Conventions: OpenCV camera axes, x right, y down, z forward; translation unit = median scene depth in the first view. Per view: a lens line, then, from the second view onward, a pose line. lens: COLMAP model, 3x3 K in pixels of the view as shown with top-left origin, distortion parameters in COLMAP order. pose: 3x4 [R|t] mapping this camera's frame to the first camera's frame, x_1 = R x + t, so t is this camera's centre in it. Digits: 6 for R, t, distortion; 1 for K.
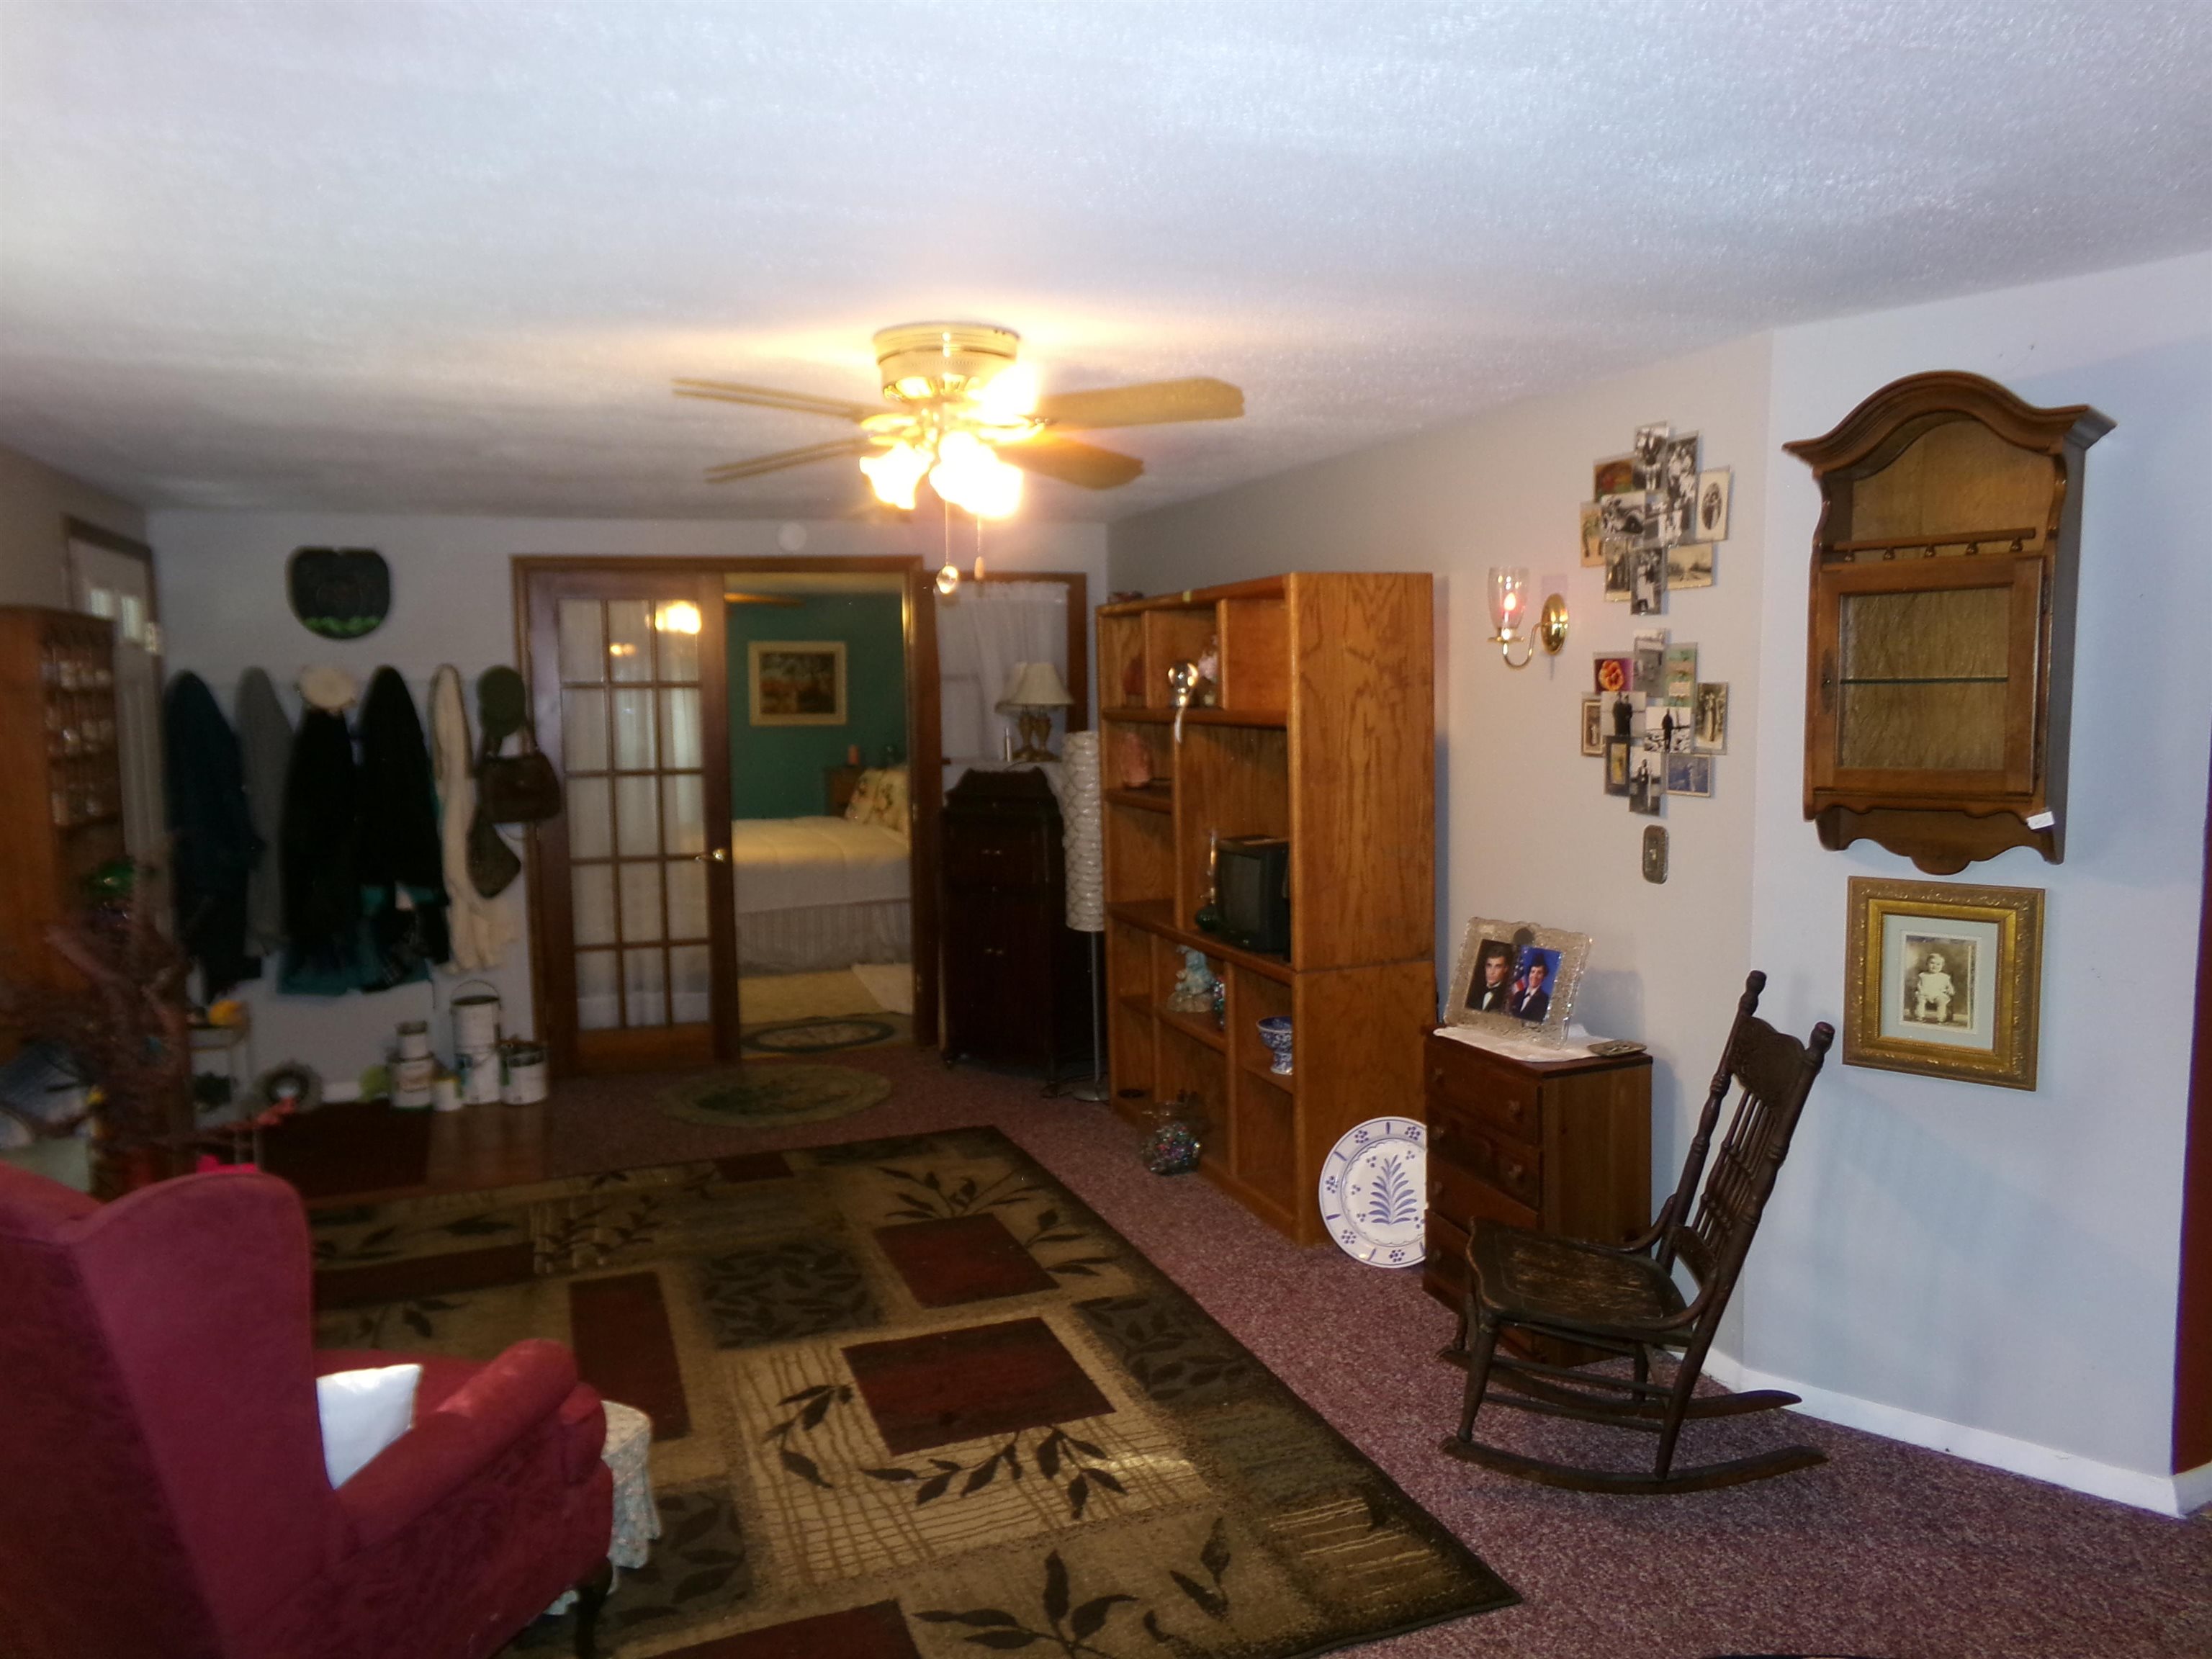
lens RADIAL K [[1524.6, 0, 1106.0], [0, 1524.6, 829.5], [0, 0, 1]] dist [-0.165935, 0.318656]
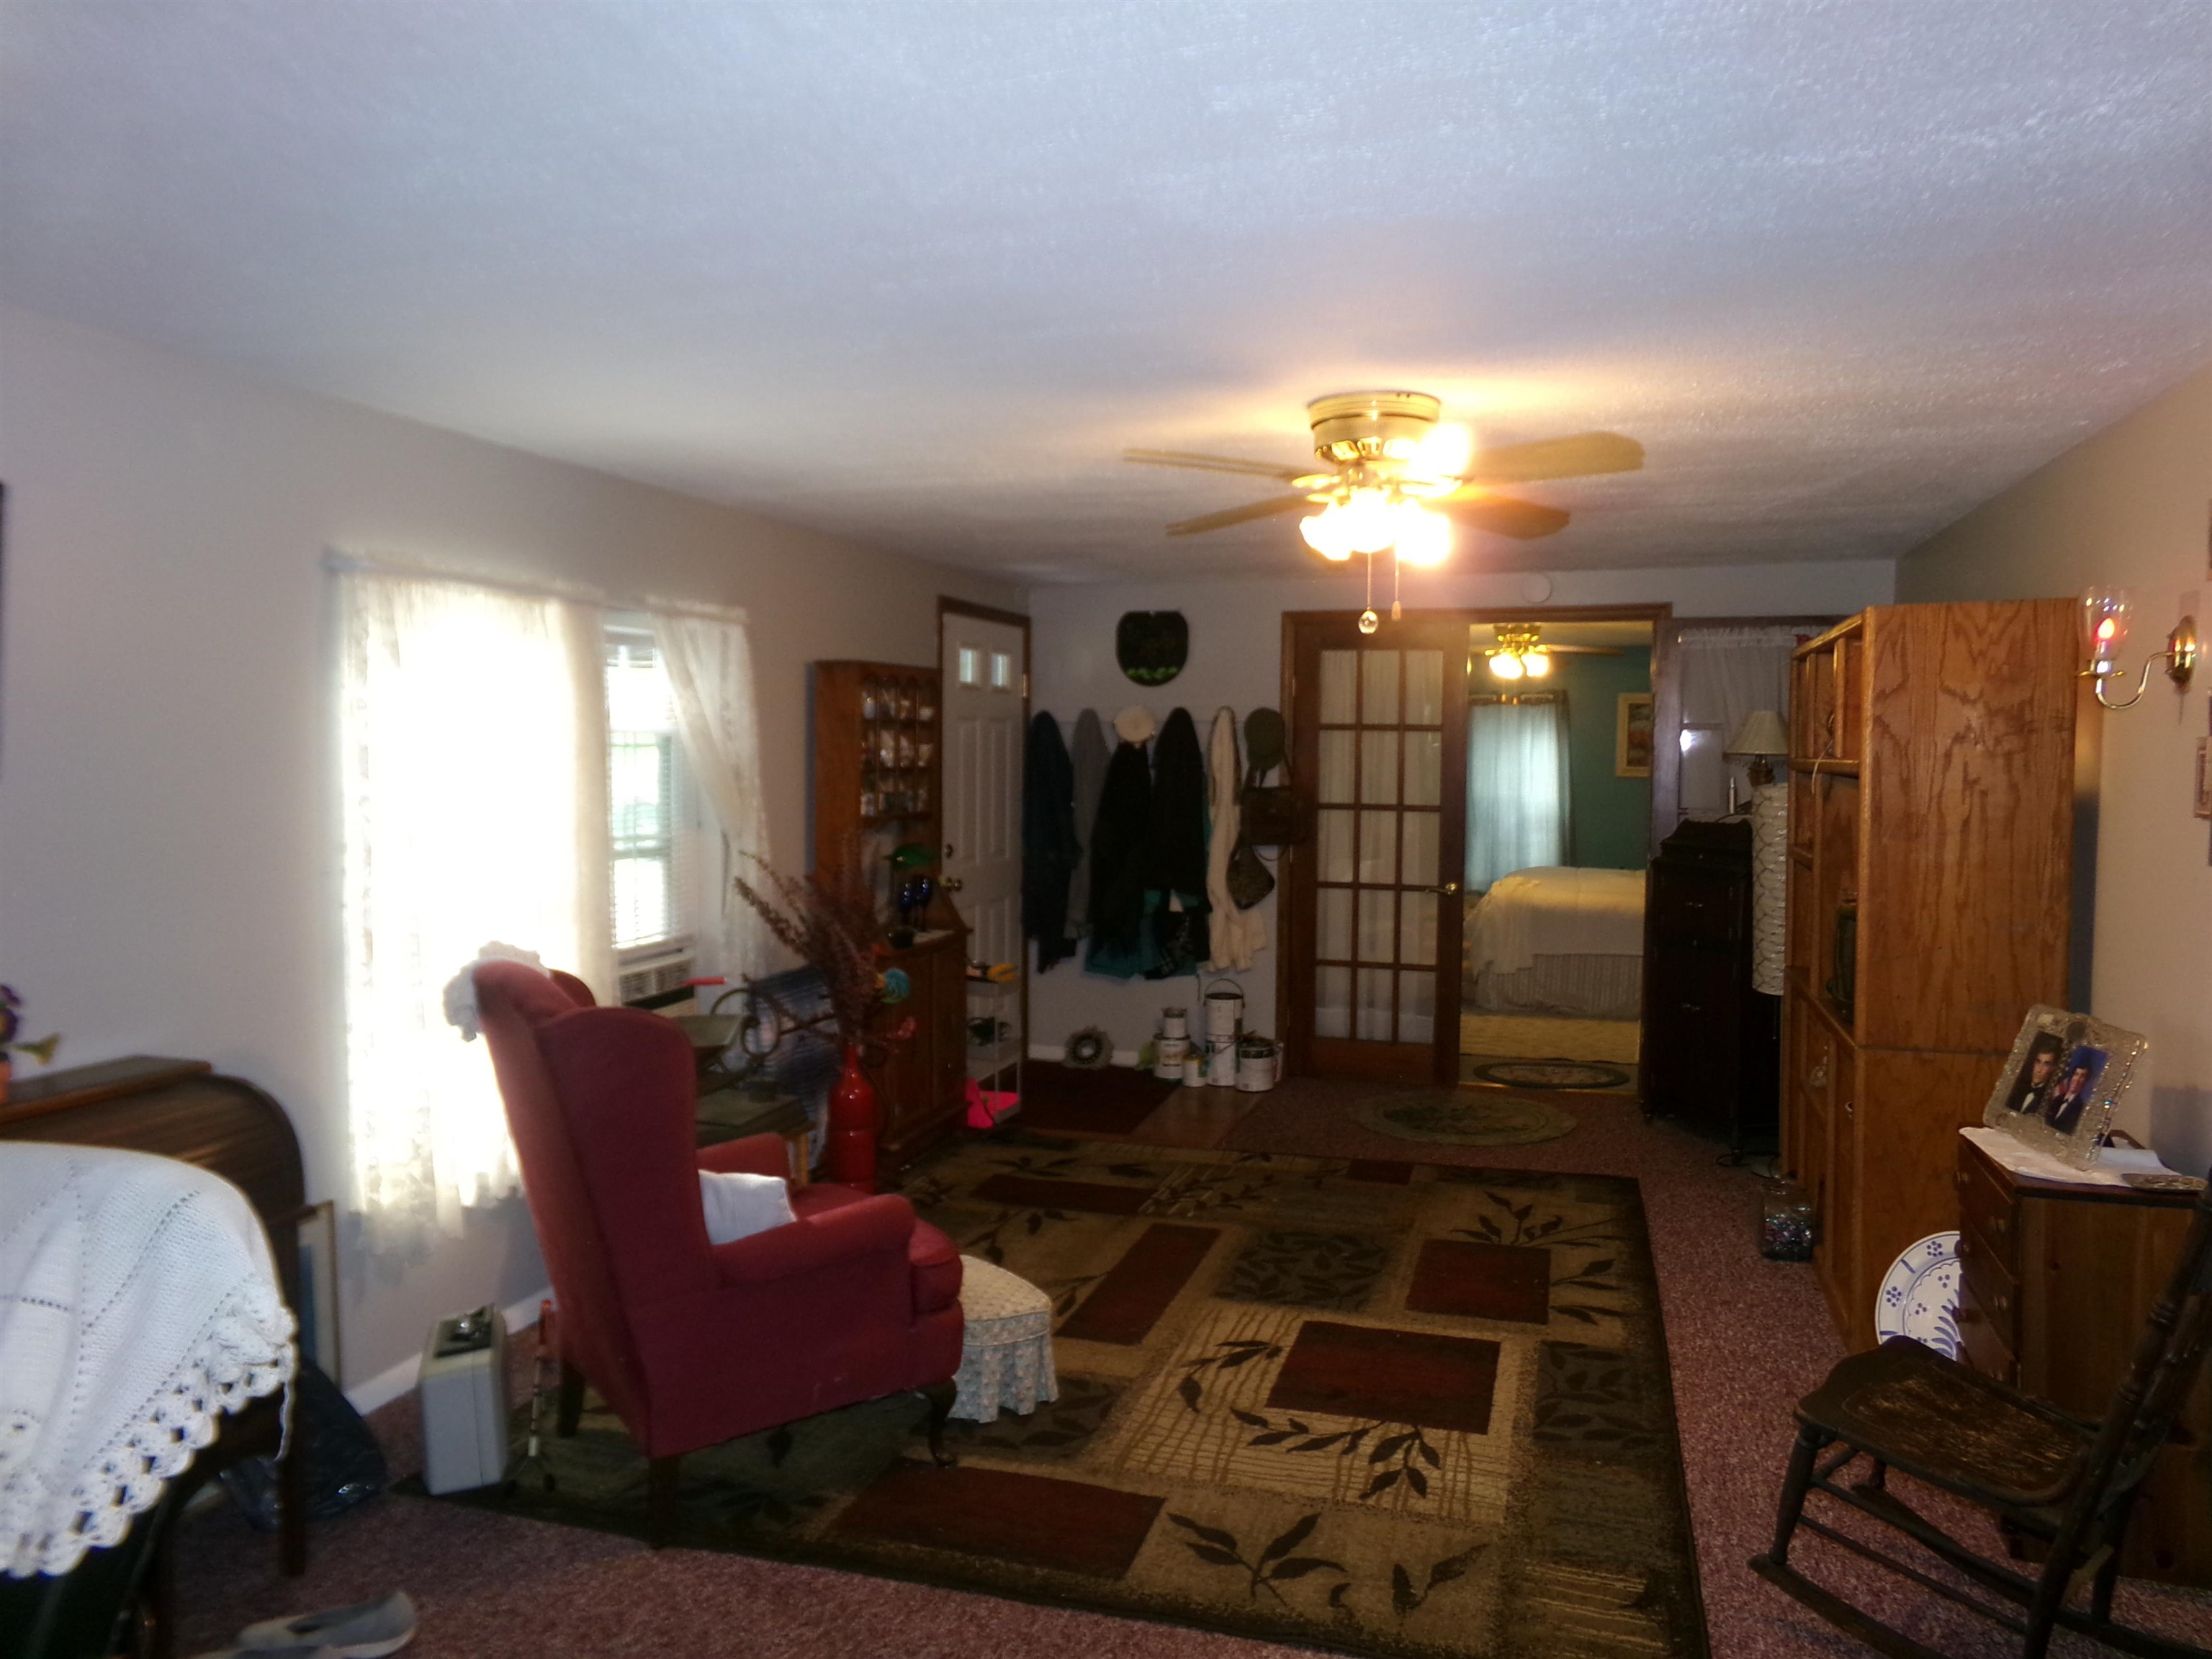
lens RADIAL K [[1517.7, 0, 1100.8], [0, 1517.7, 821.4], [0, 0, 1]] dist [-0.120465, 0.215481]
pose [[0.785882, 0.048781, -0.616449, 0.311302], [-0.074890, 0.997054, -0.016575, 0.008842], [0.613824, 0.059191, 0.787220, 0.015358]]
